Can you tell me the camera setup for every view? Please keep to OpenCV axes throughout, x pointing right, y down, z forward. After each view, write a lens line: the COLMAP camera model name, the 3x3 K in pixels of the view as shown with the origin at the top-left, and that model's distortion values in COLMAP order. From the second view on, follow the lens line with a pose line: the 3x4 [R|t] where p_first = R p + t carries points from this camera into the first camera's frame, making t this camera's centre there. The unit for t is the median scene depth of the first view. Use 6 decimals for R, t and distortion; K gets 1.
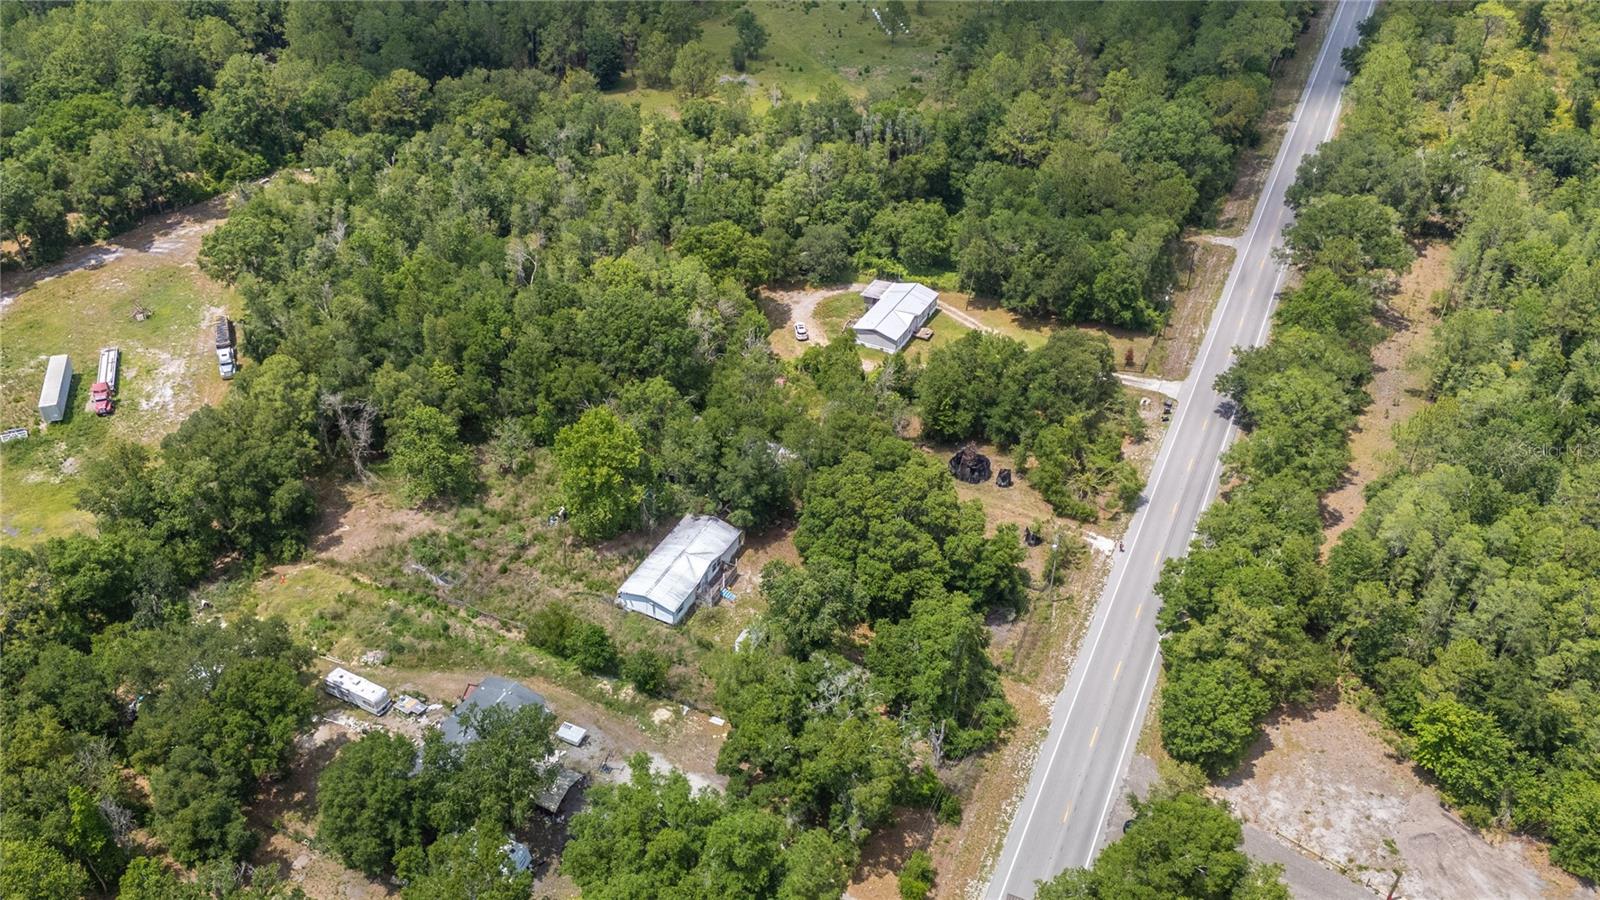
lens RADIAL K [[1152.9, 0, 746.3], [0, 1152.9, 404.2], [0, 0, 1]] dist [0.028367, -0.010337]
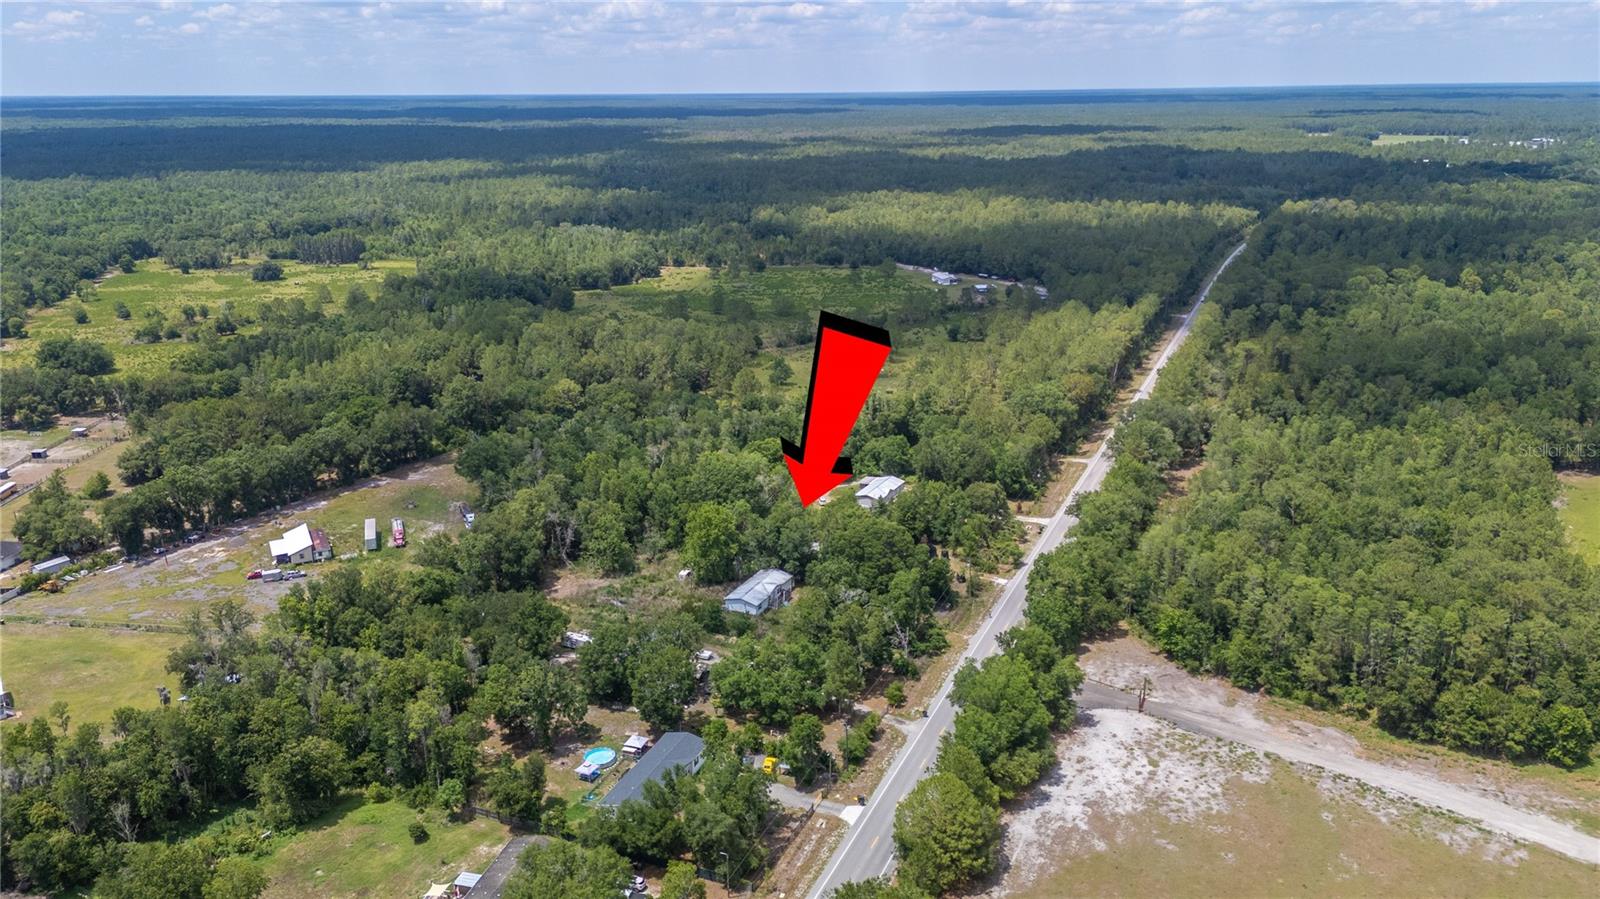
lens RADIAL K [[1152.9, 0, 801.5], [0, 1152.9, 451.6], [0, 0, 1]] dist [0.028367, -0.010337]
pose [[0.998995, -0.017651, 0.041202, -0.053563], [0.030731, 0.938869, -0.342902, 0.482188], [-0.032631, 0.343823, 0.938467, -0.627769]]
